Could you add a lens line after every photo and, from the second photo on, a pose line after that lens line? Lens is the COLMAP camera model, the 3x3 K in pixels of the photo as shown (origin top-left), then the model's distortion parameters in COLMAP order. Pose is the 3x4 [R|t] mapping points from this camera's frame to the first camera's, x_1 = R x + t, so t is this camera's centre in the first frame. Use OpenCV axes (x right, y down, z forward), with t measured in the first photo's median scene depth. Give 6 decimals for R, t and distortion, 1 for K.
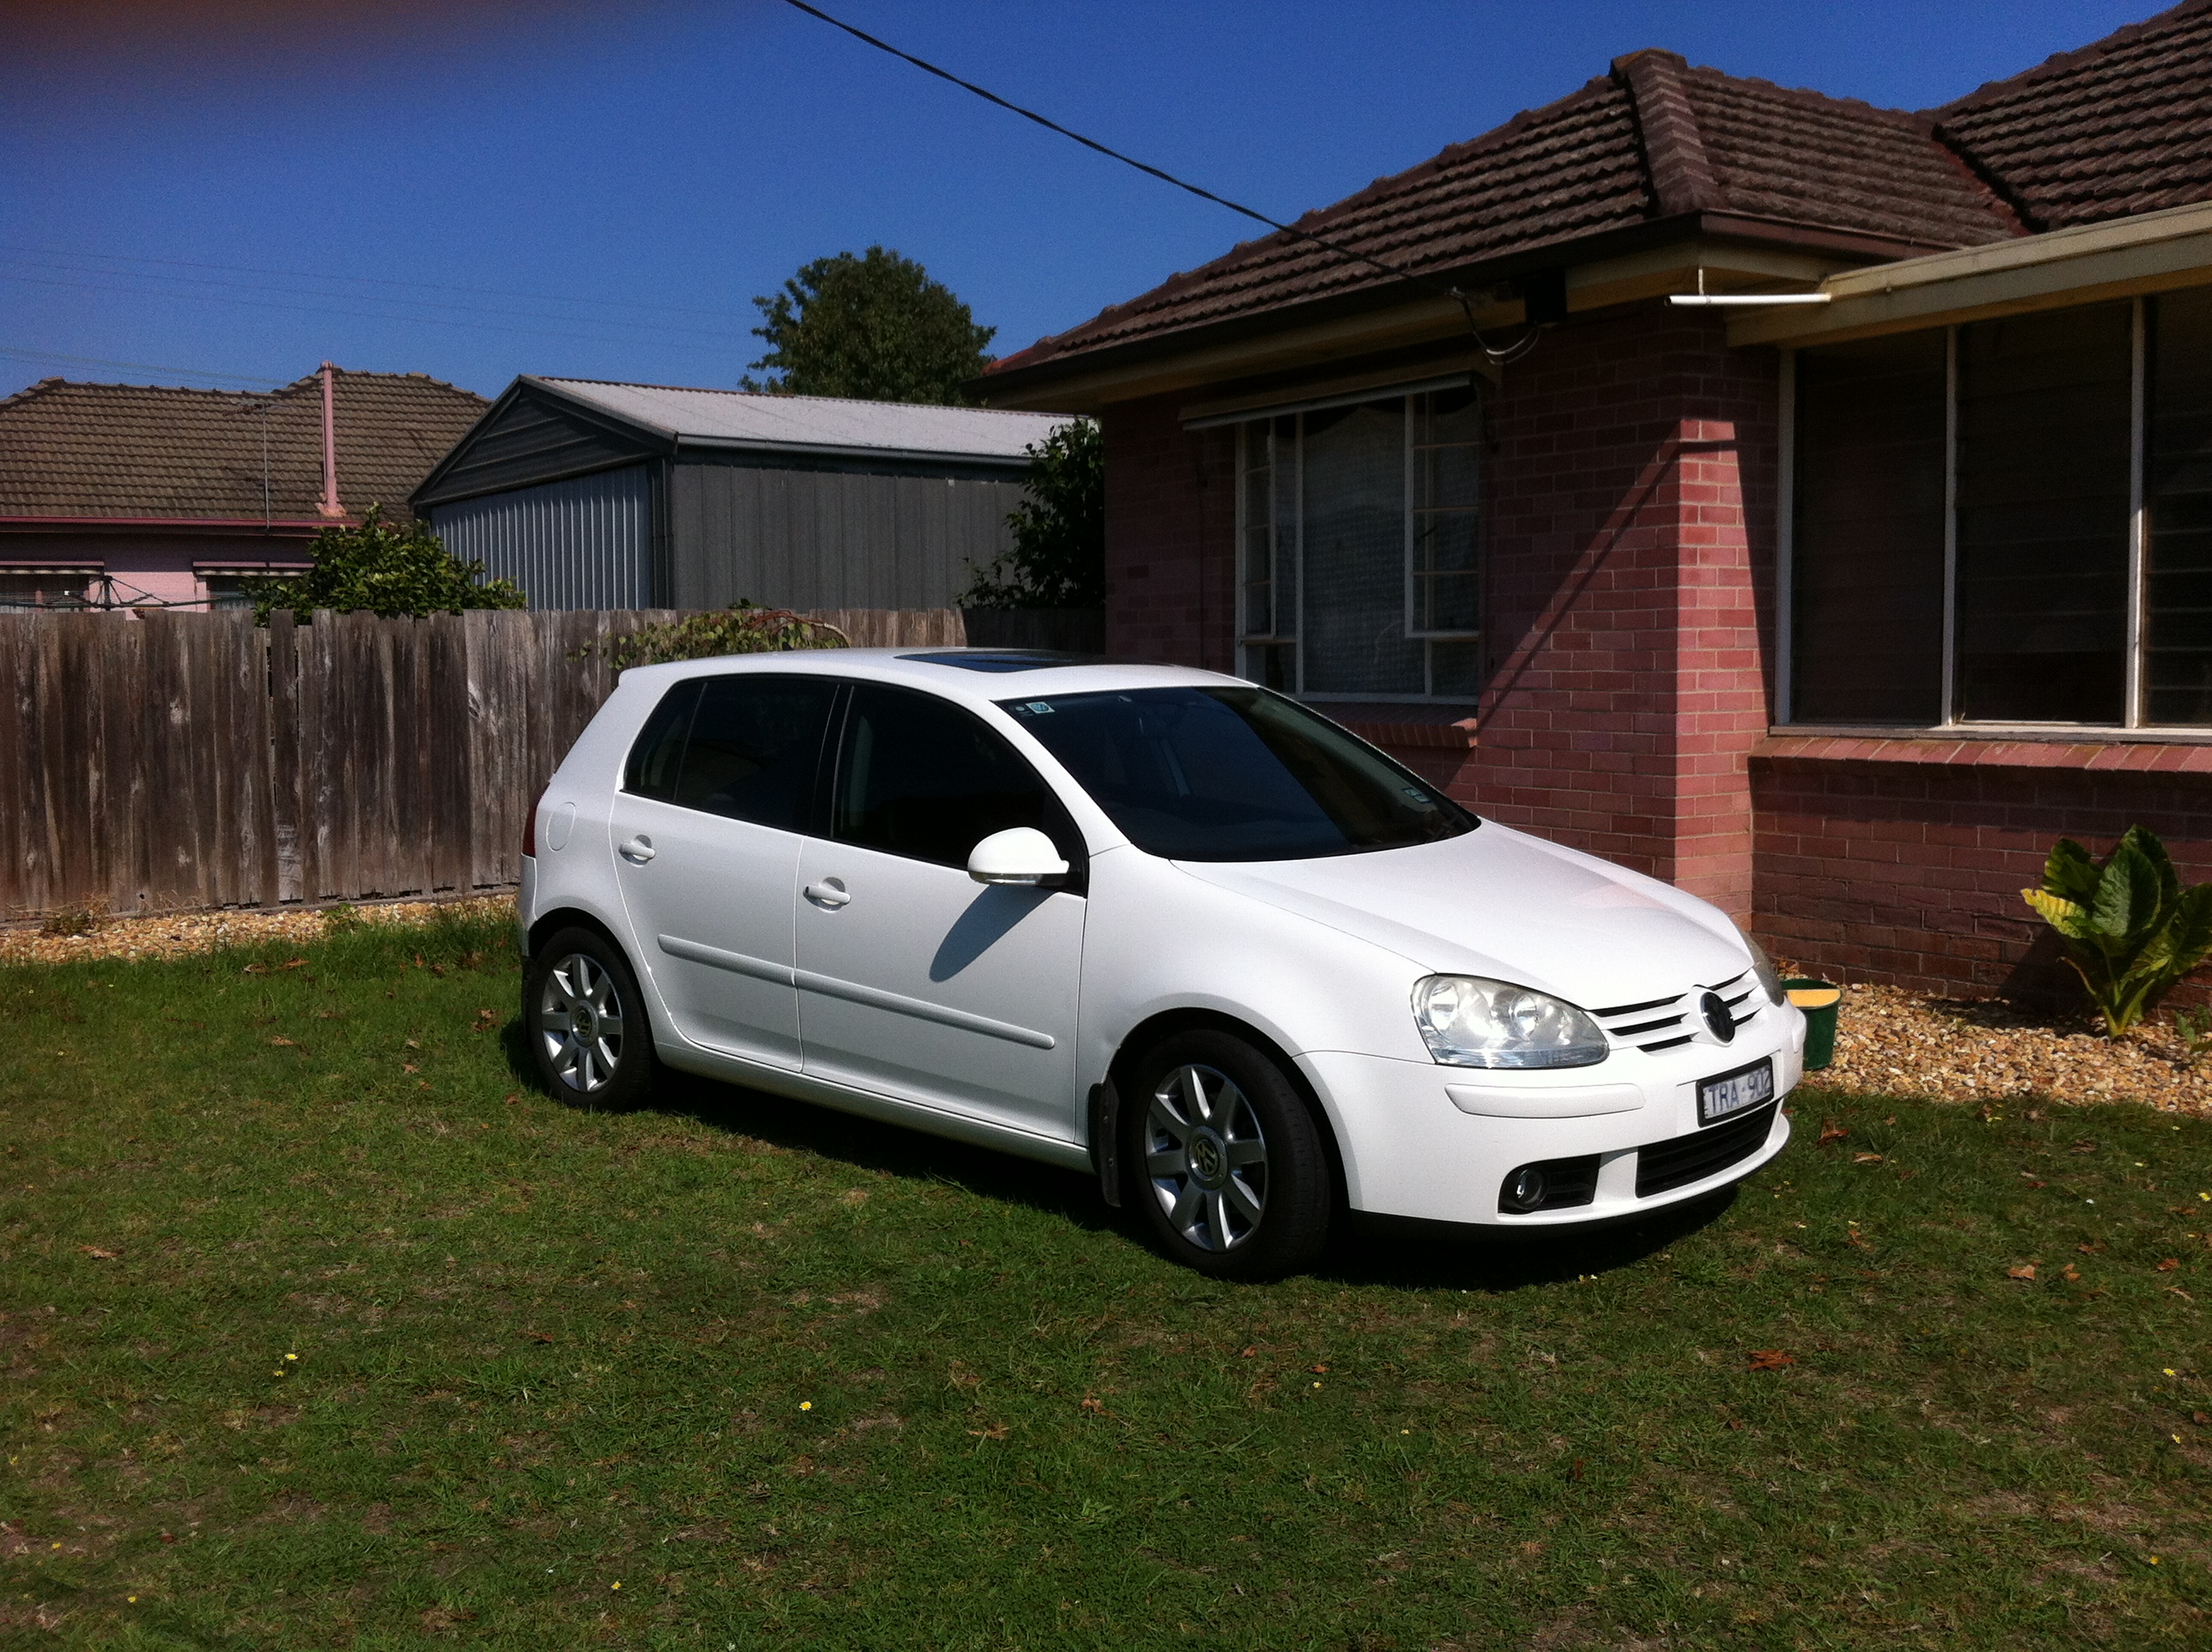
lens RADIAL K [[2245.9, 0, 1106.0], [0, 2245.9, 826.0], [0, 0, 1]] dist [0.011124, 0.021282]
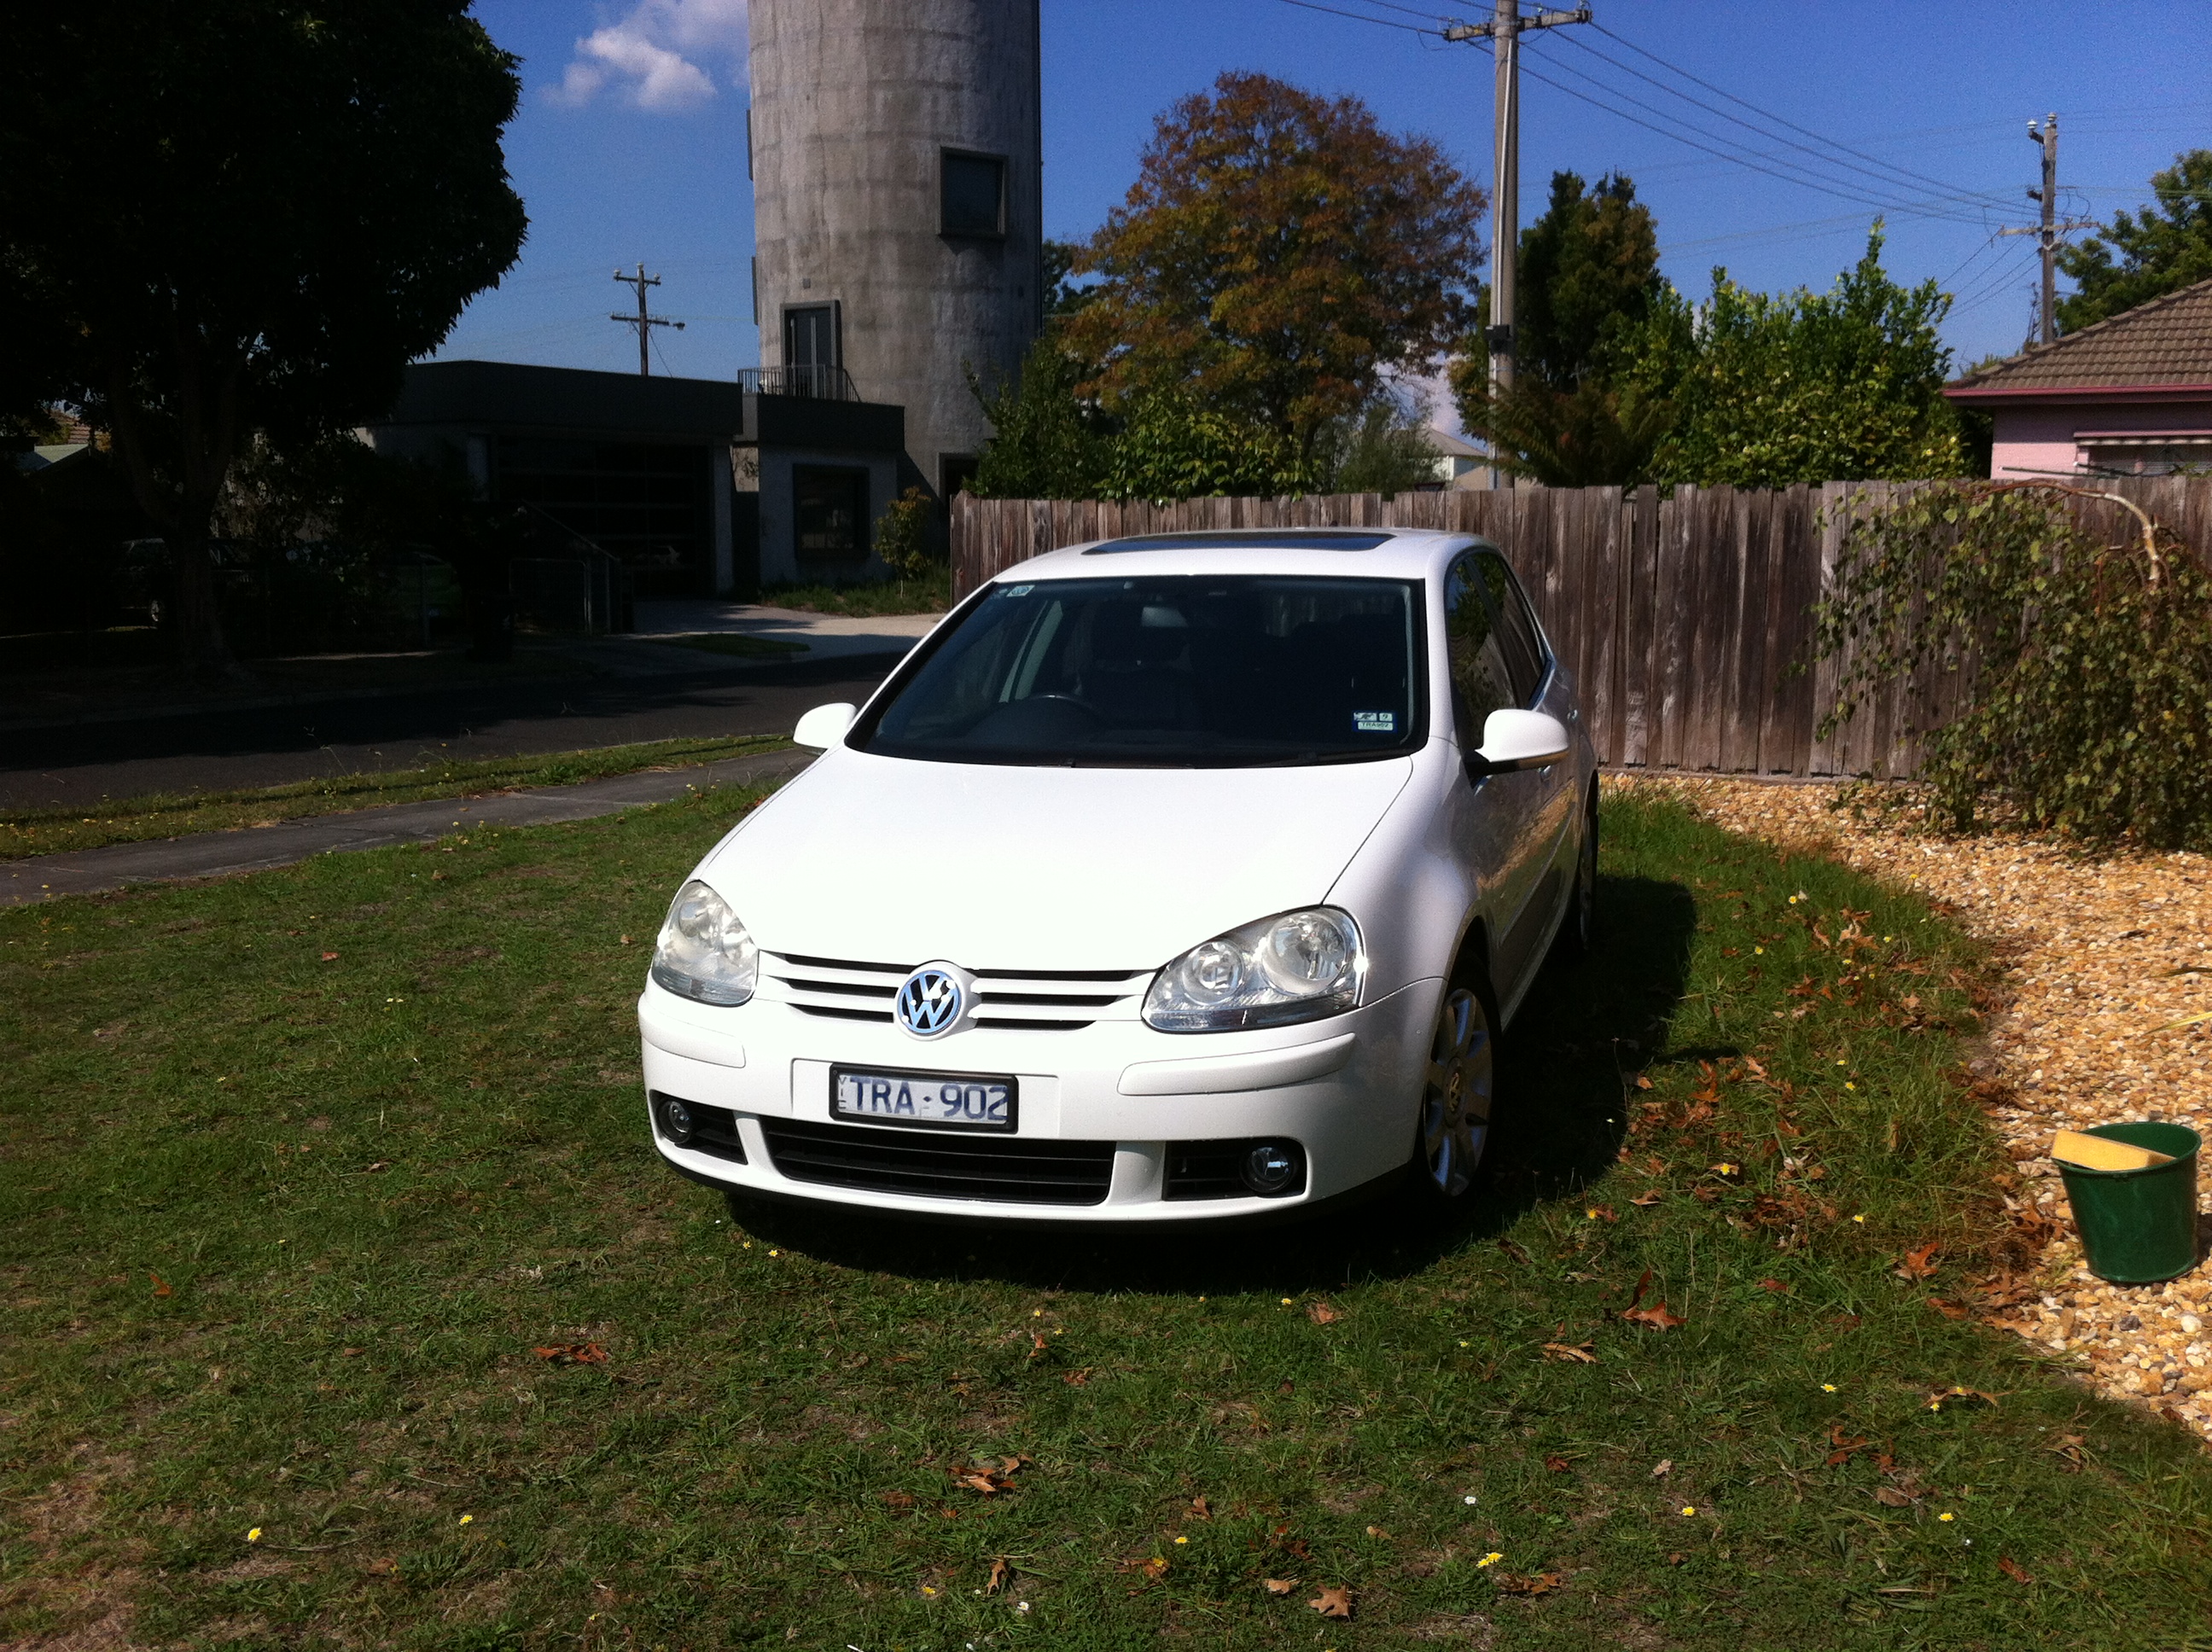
lens RADIAL K [[2178.5, 0, 1106.0], [0, 2178.5, 826.0], [0, 0, 1]] dist [0.153351, -0.379581]
pose [[0.399634, 0.132481, -0.907051, 0.472652], [-0.078868, 0.990801, 0.109965, -0.031539], [0.913276, 0.027592, 0.406407, 0.356045]]
